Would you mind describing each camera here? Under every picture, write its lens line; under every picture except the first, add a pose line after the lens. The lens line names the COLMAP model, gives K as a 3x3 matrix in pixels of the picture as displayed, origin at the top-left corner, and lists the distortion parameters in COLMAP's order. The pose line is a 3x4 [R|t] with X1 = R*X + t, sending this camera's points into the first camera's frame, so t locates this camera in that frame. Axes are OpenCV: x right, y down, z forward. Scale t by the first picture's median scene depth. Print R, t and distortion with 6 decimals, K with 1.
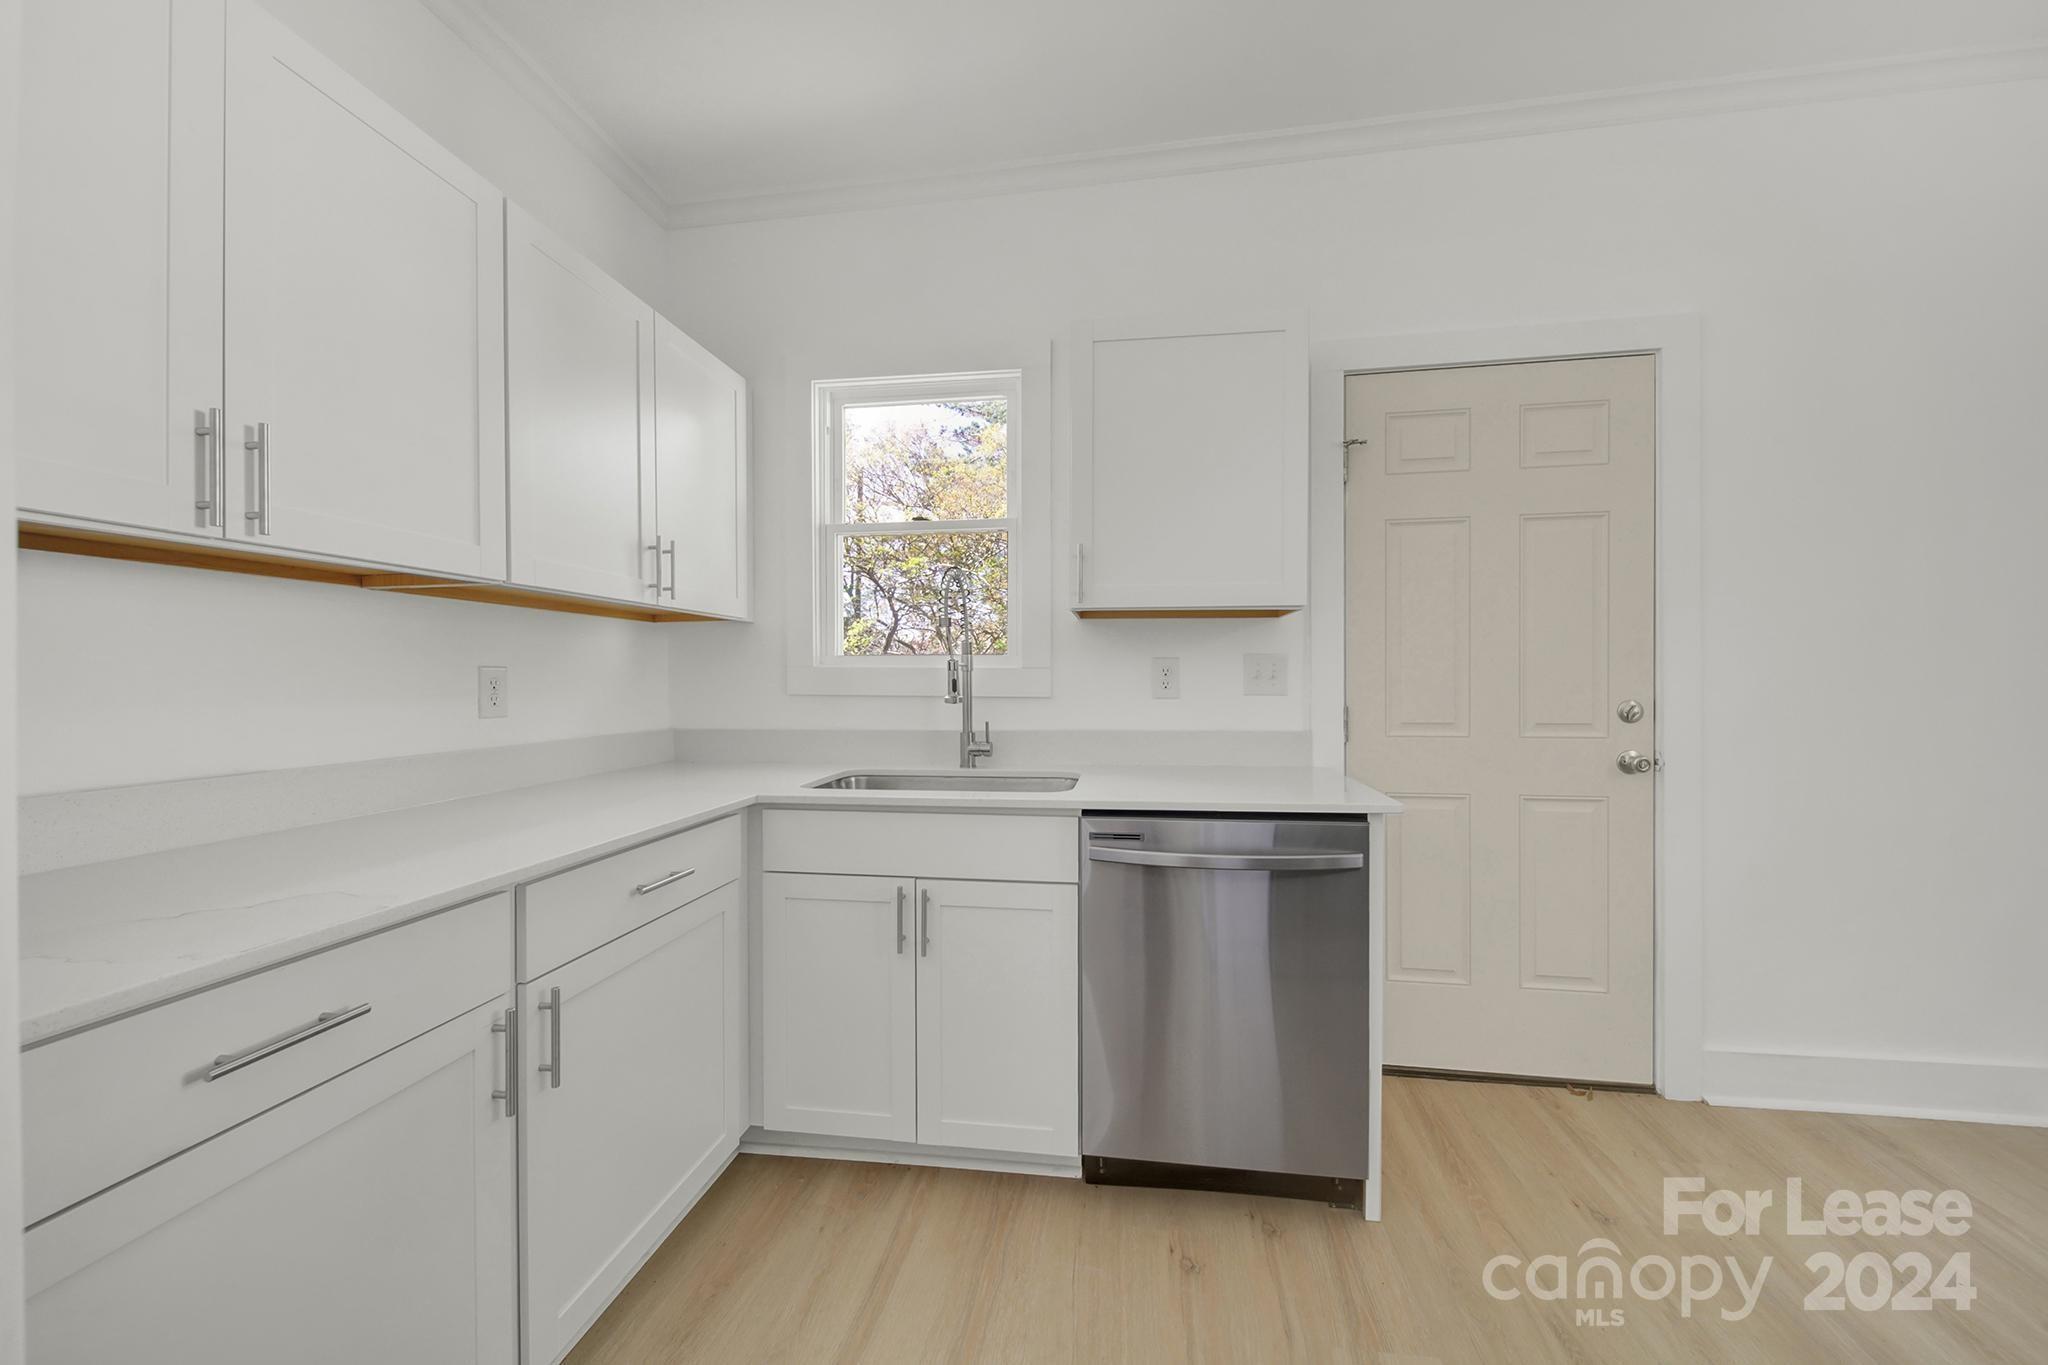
lens RADIAL K [[761.4, 0, 1024.0], [0, 761.4, 682.5], [0, 0, 1]] dist [-0.000721, -0.000478]
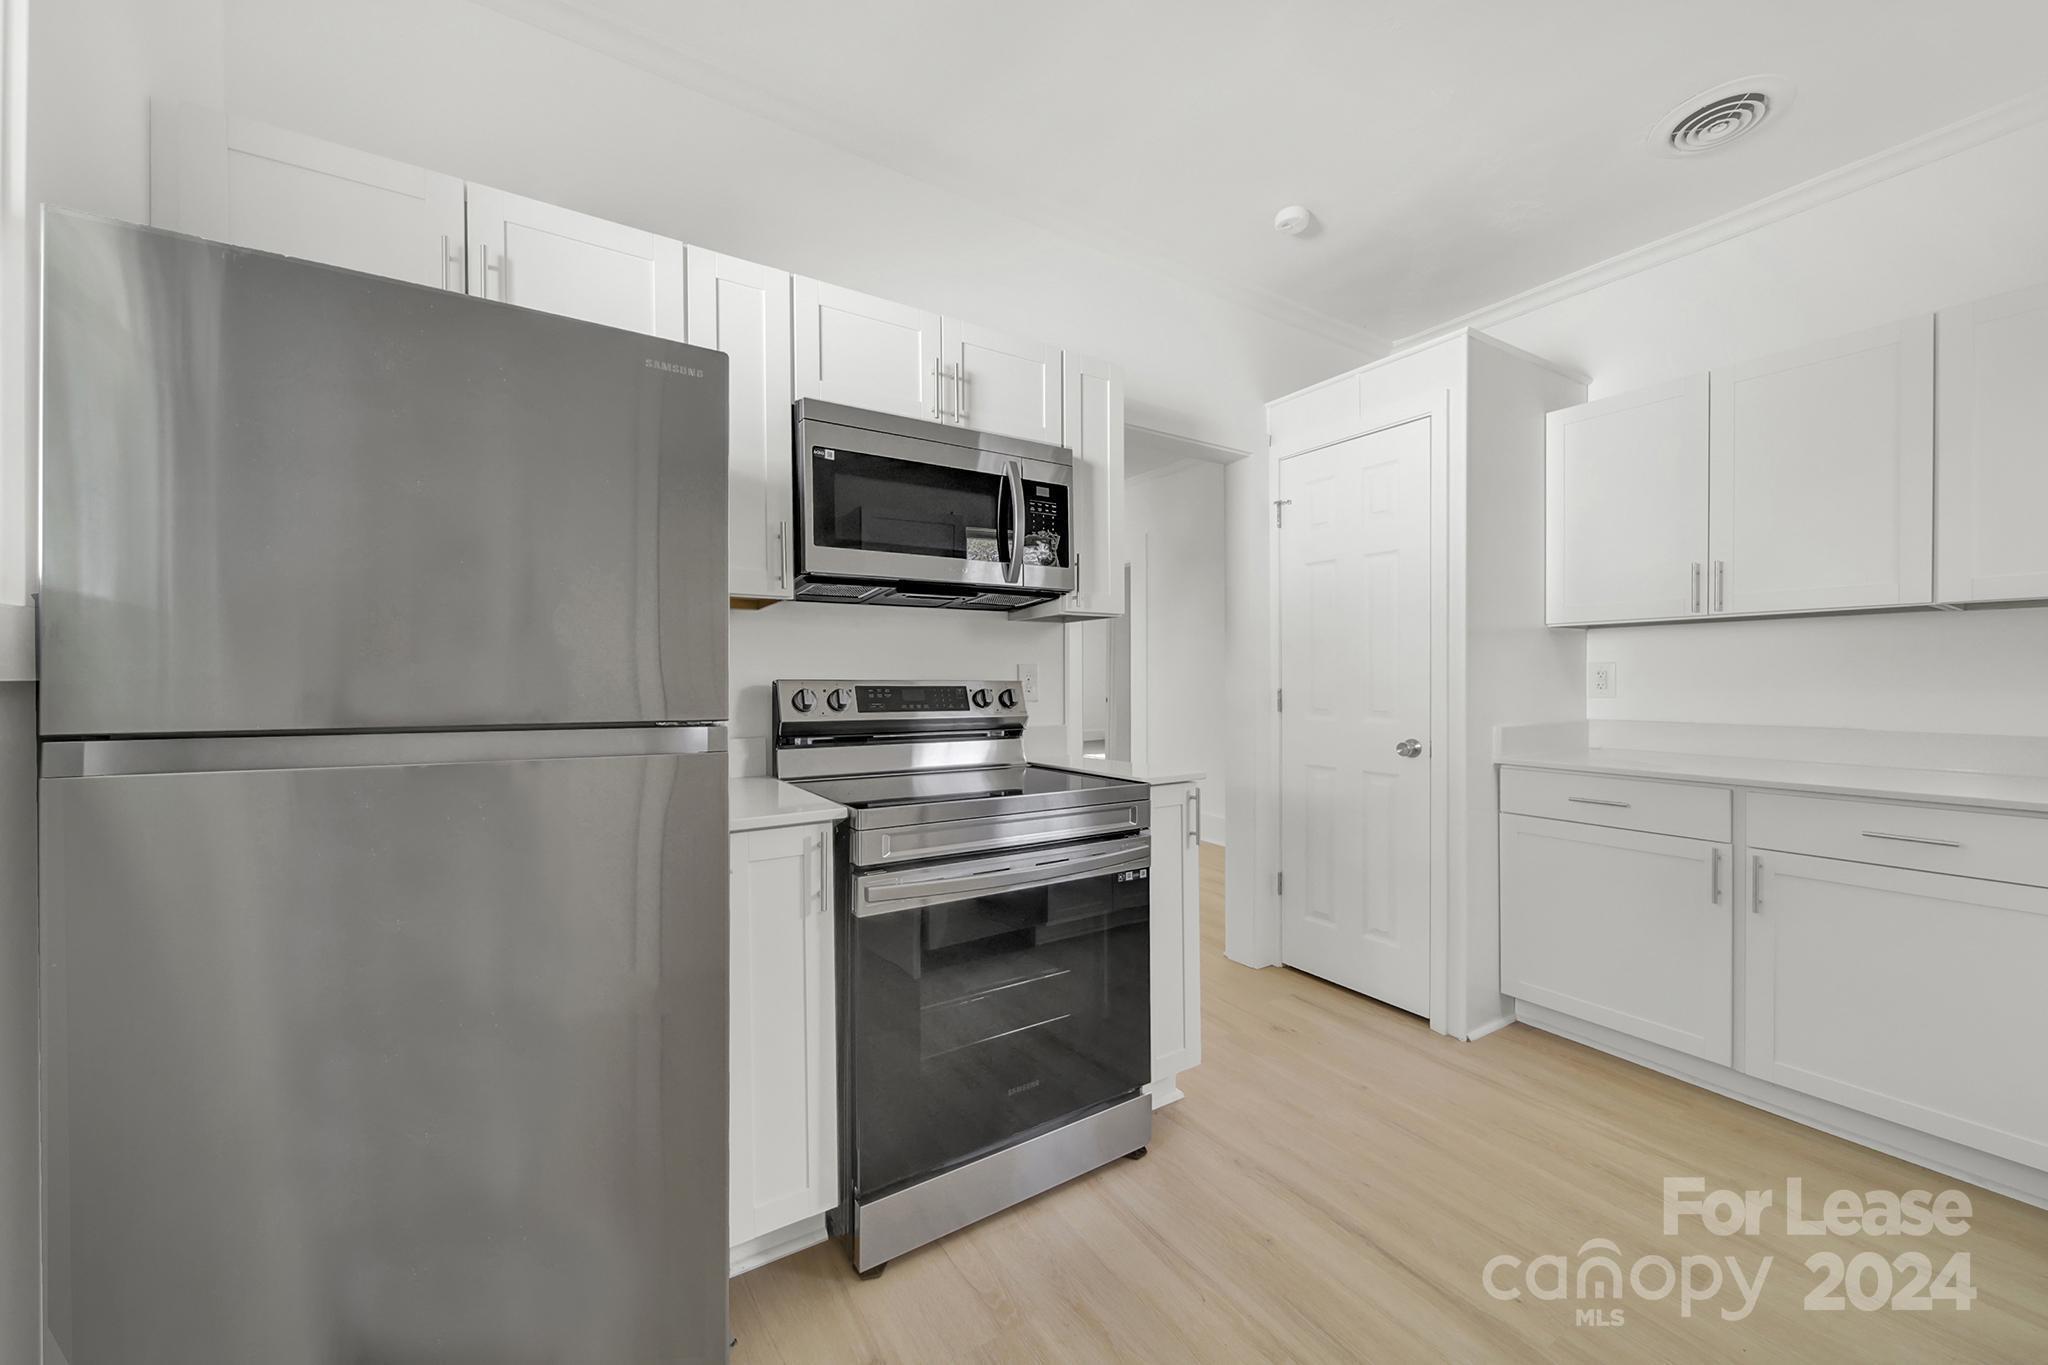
lens RADIAL K [[756.2, 0, 1023.5], [0, 756.2, 670.3], [0, 0, 1]] dist [-0.000632, -0.000710]
pose [[-0.765681, 0.000646, -0.643220, 1.049626], [-0.000164, 0.999999, 0.001200, -0.014555], [0.643220, 0.001025, -0.765681, 0.735928]]
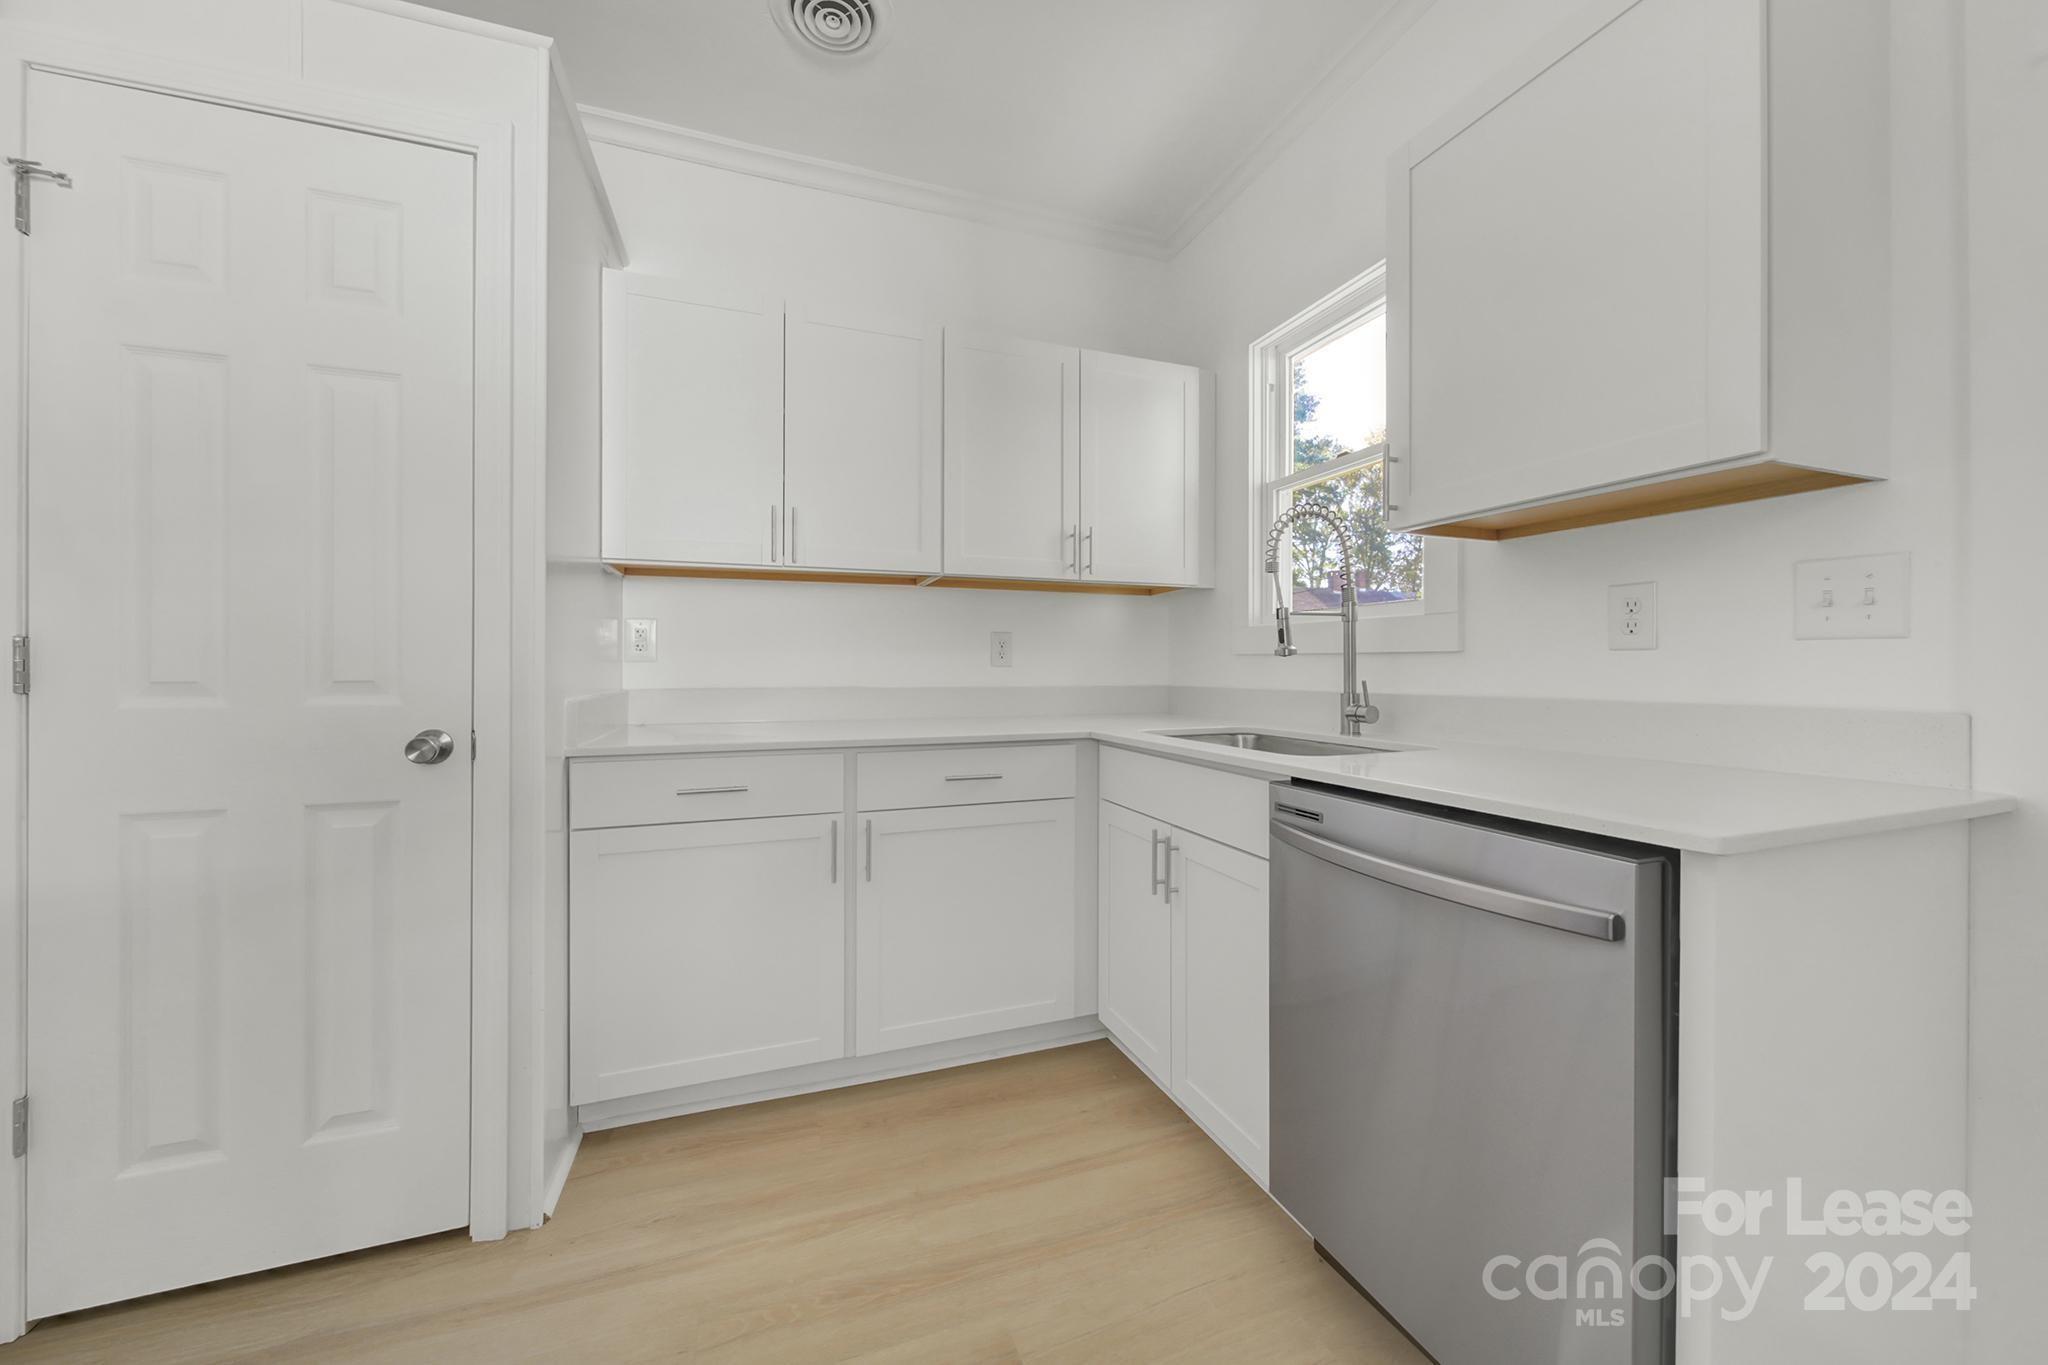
lens RADIAL K [[756.2, 0, 1023.5], [0, 756.2, 670.3], [0, 0, 1]] dist [-0.000632, -0.000710]
pose [[0.467412, 0.003095, -0.884034, 0.573443], [-0.006135, 0.999981, 0.000258, 0.047186], [0.884019, 0.005303, 0.467422, 0.321006]]
